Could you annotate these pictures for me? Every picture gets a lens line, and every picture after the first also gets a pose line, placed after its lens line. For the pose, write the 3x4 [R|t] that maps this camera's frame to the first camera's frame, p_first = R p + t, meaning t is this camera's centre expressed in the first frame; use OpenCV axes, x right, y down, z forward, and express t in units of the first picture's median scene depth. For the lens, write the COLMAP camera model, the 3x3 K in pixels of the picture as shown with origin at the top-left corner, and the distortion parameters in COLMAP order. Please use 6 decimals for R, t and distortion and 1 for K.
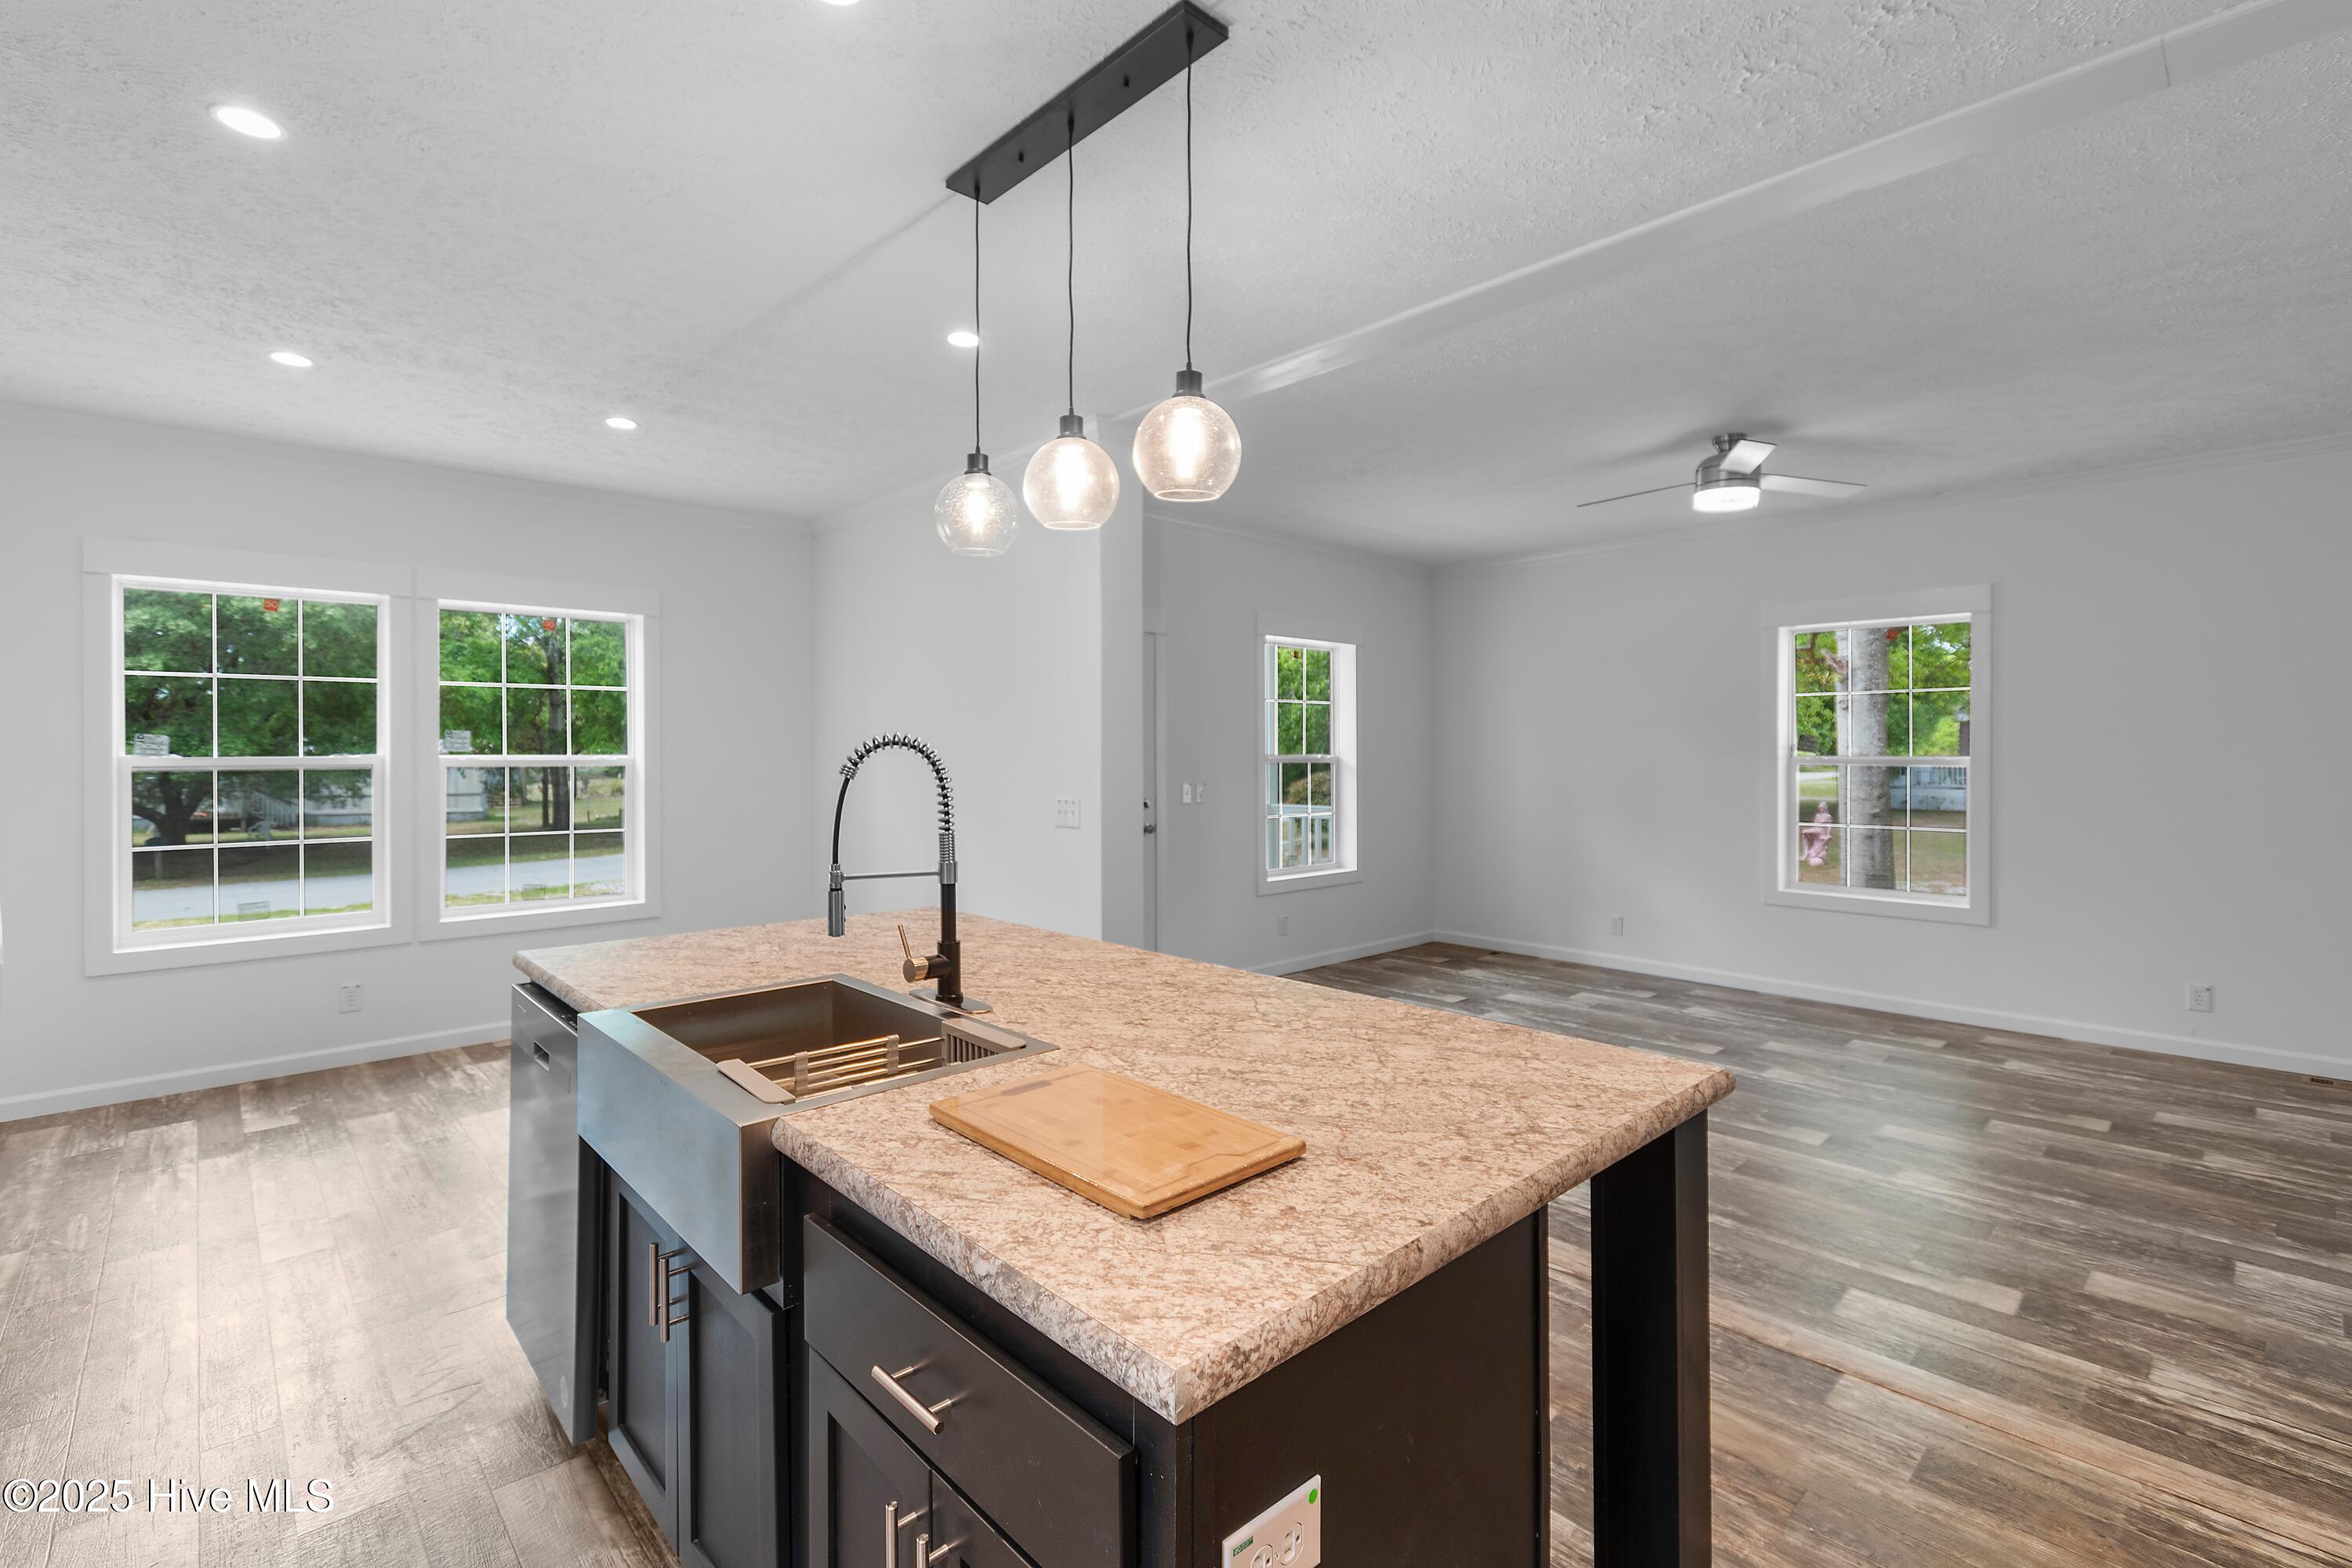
lens RADIAL K [[1055.8, 0, 1178.6], [0, 1055.8, 743.8], [0, 0, 1]] dist [-0.001392, -0.000455]
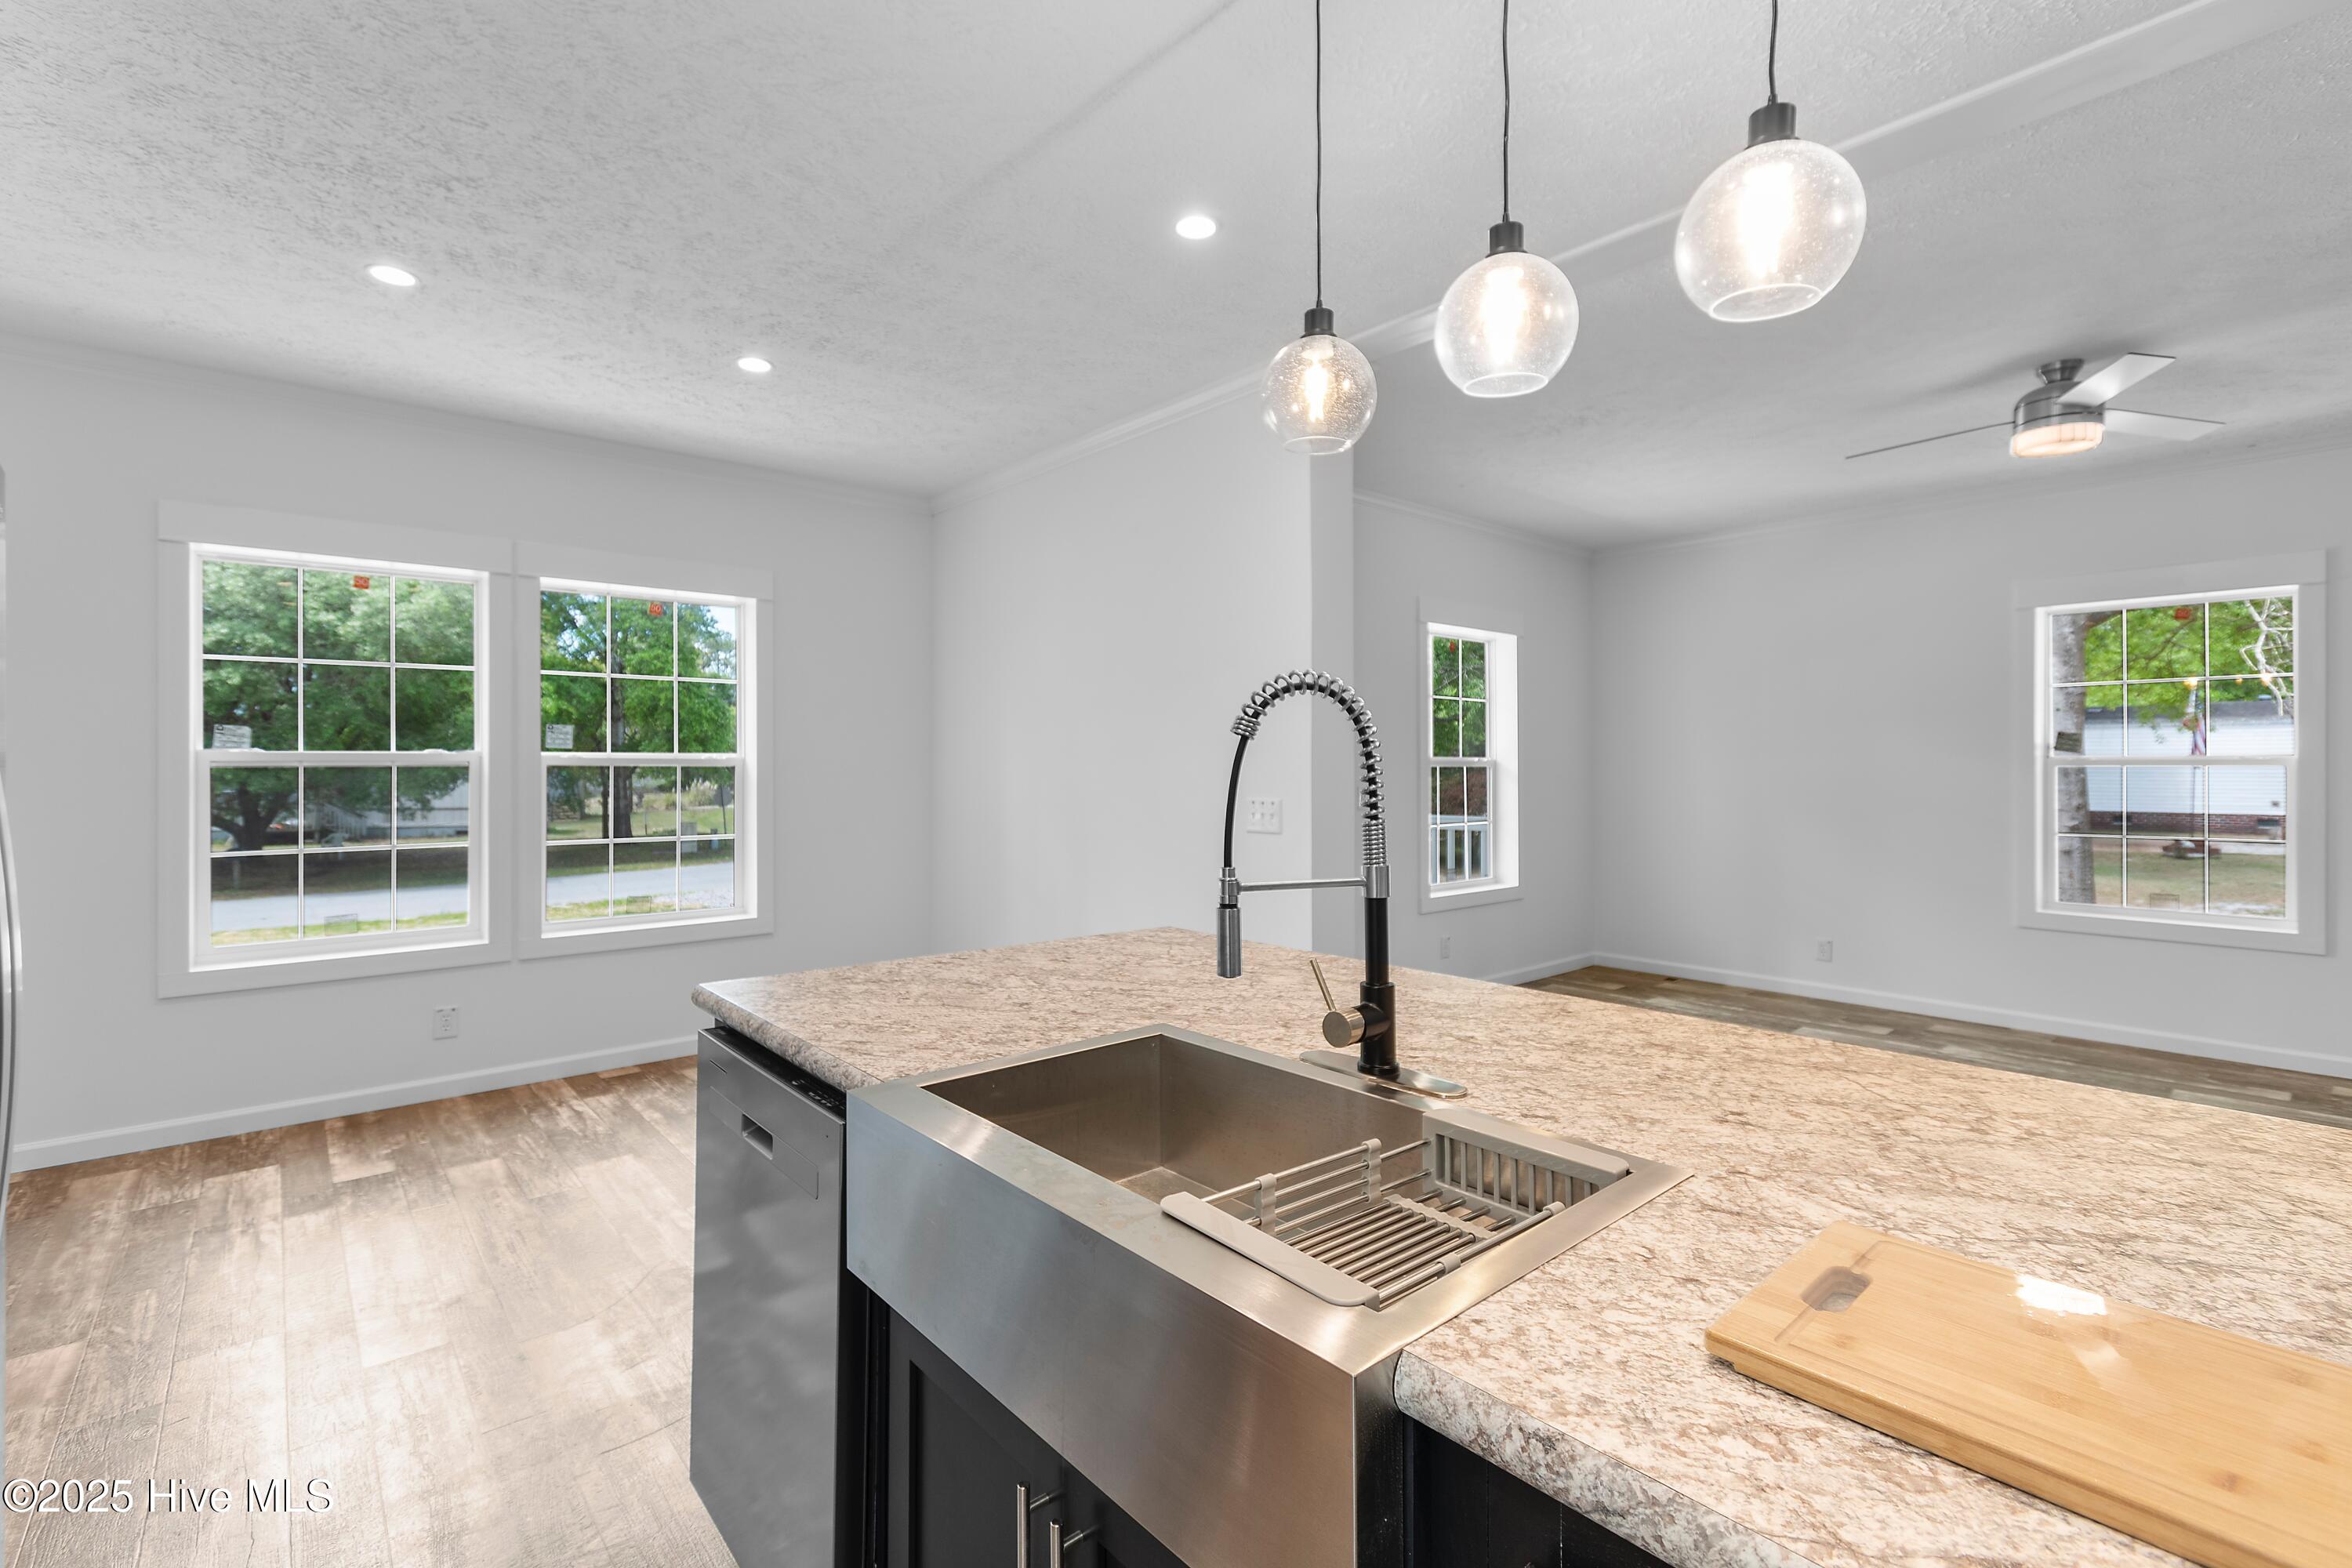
lens RADIAL K [[1060.4, 0, 1176.6], [0, 1060.4, 754.5], [0, 0, 1]] dist [0.000379, -0.000972]
pose [[0.999048, 0.000040, -0.043614, -0.157406], [-0.000223, 0.999991, -0.004179, 0.021940], [0.043614, 0.004184, 0.999040, 0.159882]]
